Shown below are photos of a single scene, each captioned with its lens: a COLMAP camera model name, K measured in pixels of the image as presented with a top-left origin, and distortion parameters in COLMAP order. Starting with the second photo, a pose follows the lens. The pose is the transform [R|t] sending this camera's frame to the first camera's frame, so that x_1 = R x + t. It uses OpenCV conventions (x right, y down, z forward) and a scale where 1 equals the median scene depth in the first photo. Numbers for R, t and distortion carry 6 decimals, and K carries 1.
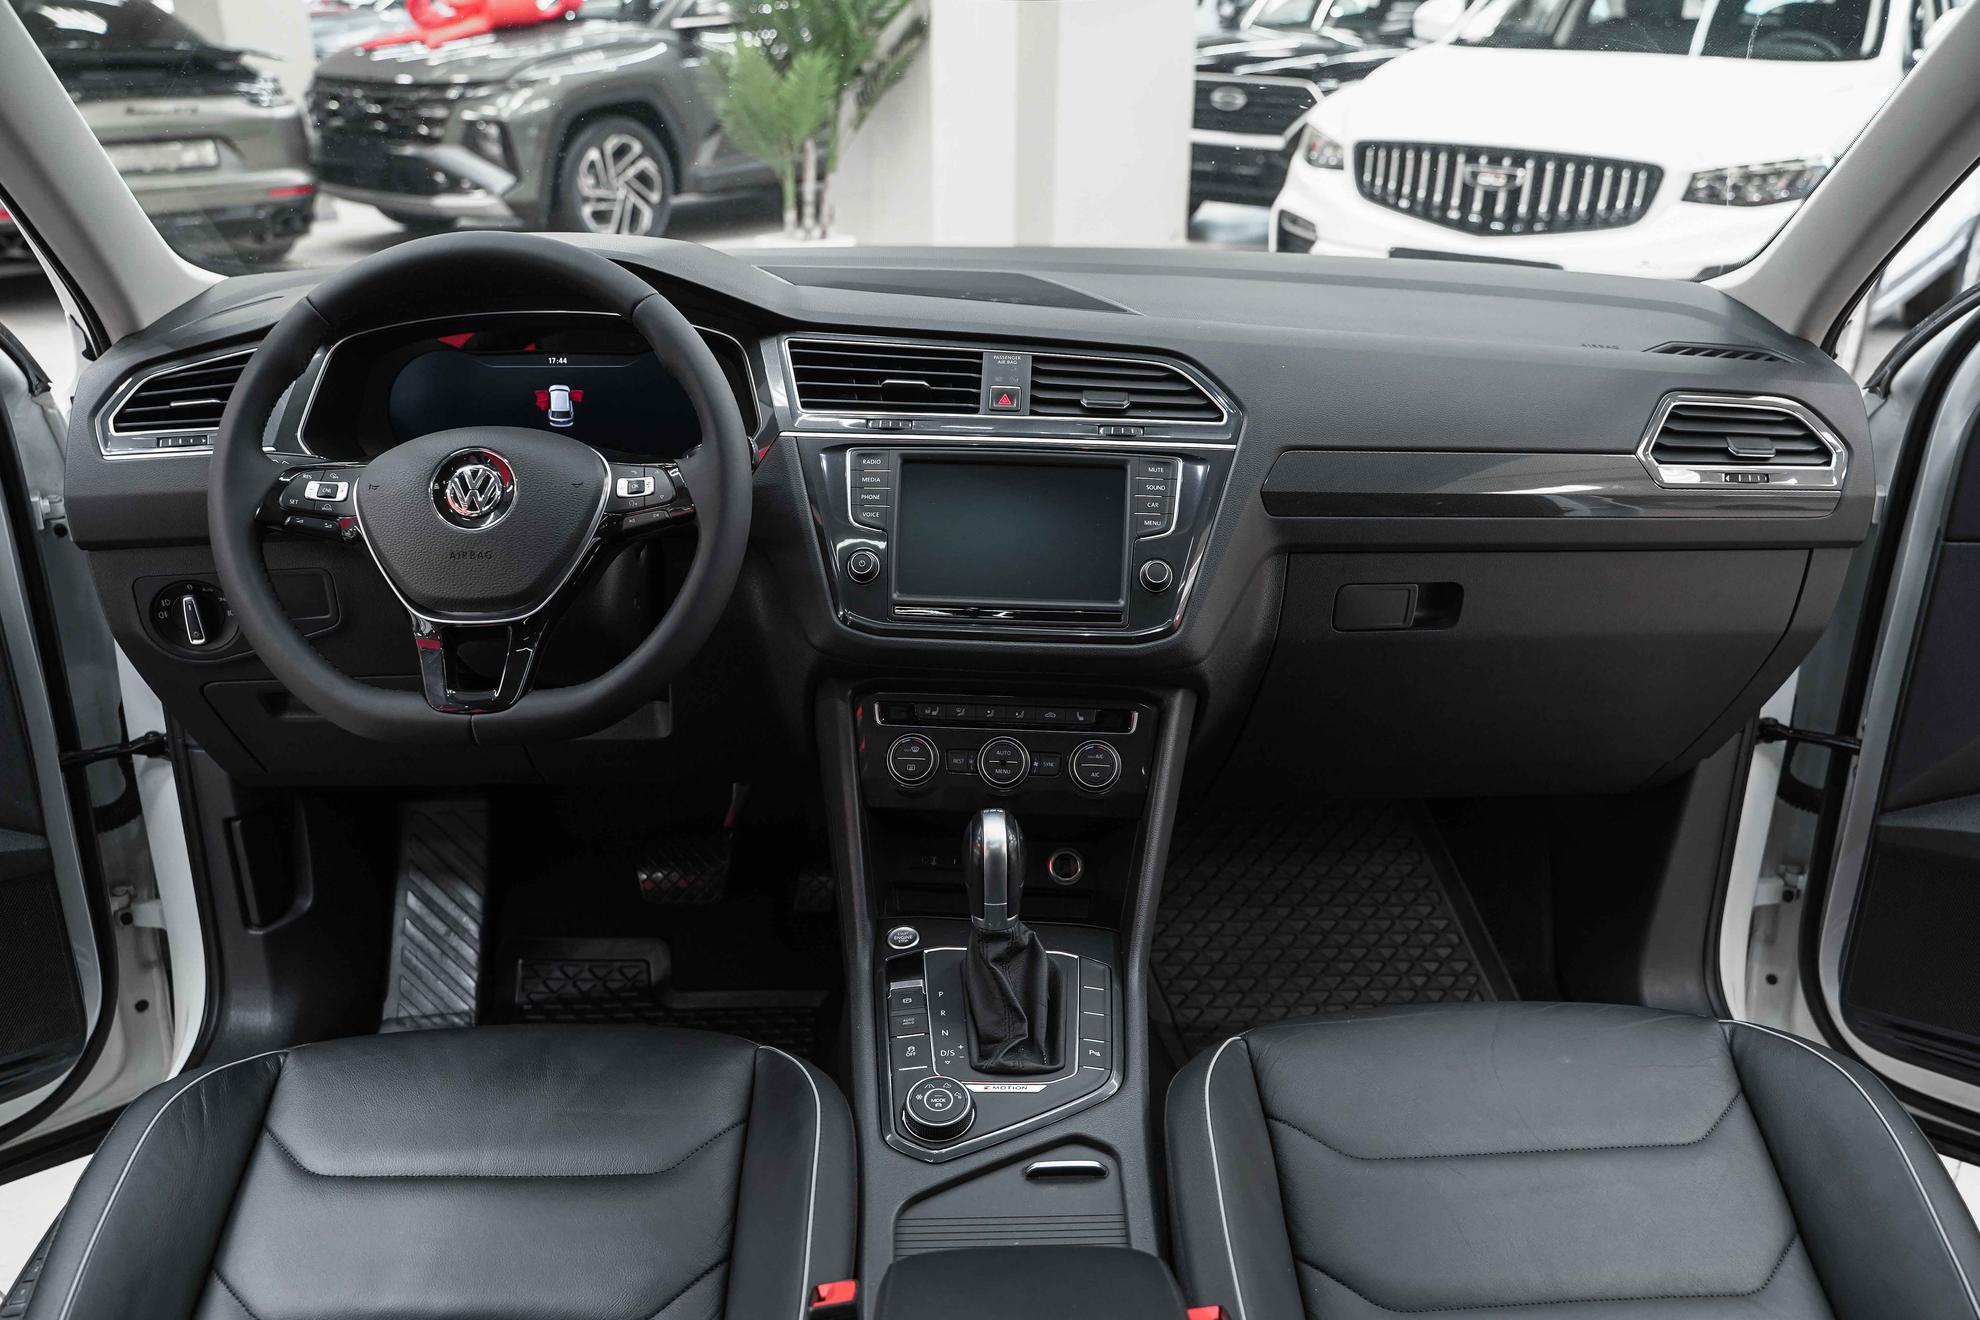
lens RADIAL K [[1538.8, 0, 983.9], [0, 1538.8, 668.9], [0, 0, 1]] dist [-0.016158, 0.024899]
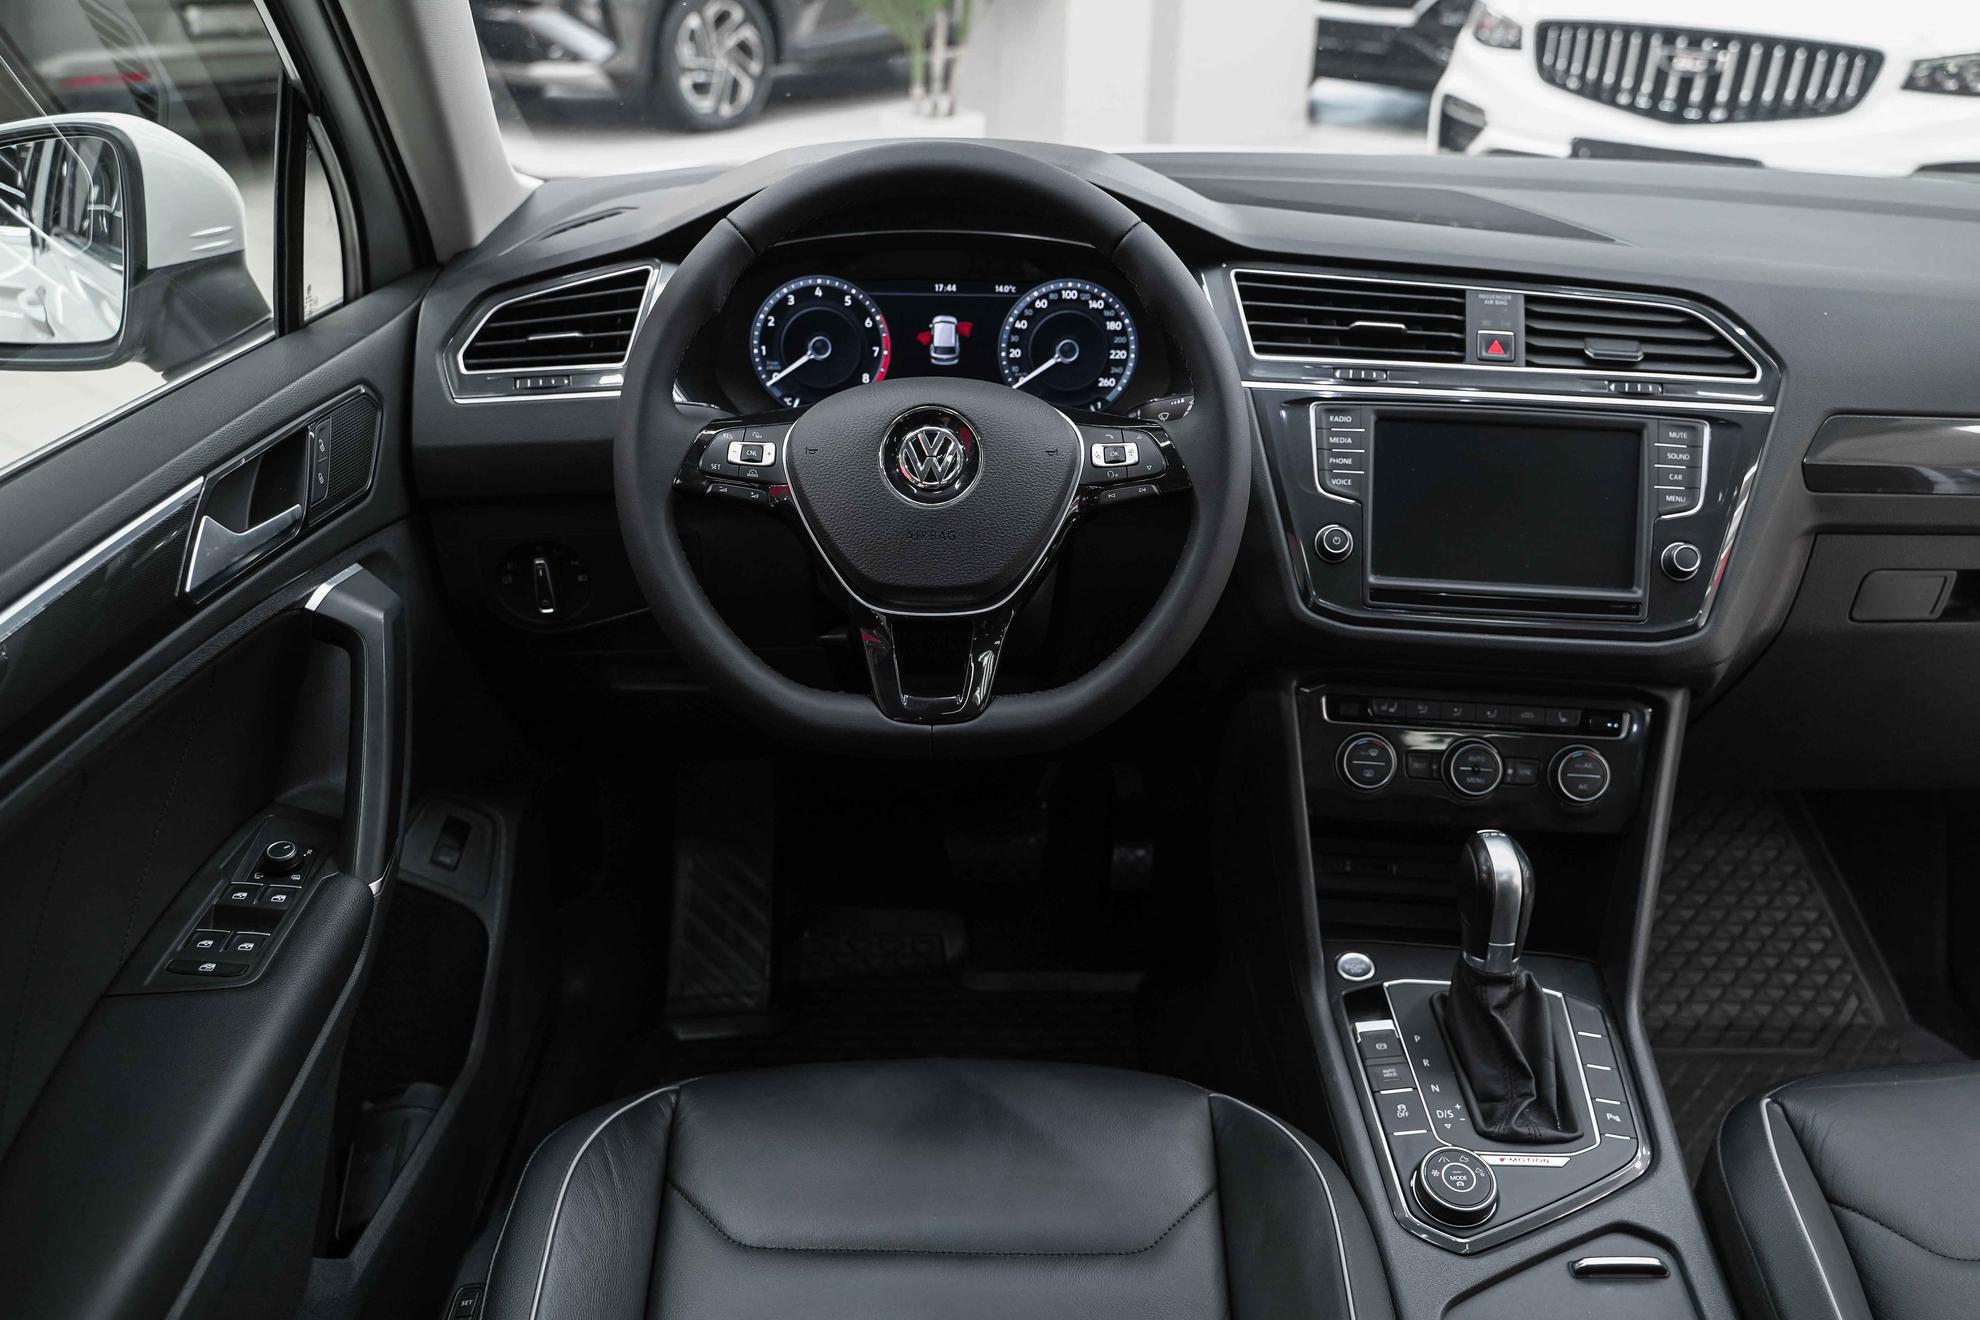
lens RADIAL K [[1538.8, 0, 998.0], [0, 1538.8, 656.1], [0, 0, 1]] dist [-0.016158, 0.024899]
pose [[0.999614, 0.020283, -0.018999, -0.241744], [-0.018944, 0.997490, 0.068220, -0.057216], [0.020335, -0.067834, 0.997489, 0.133414]]
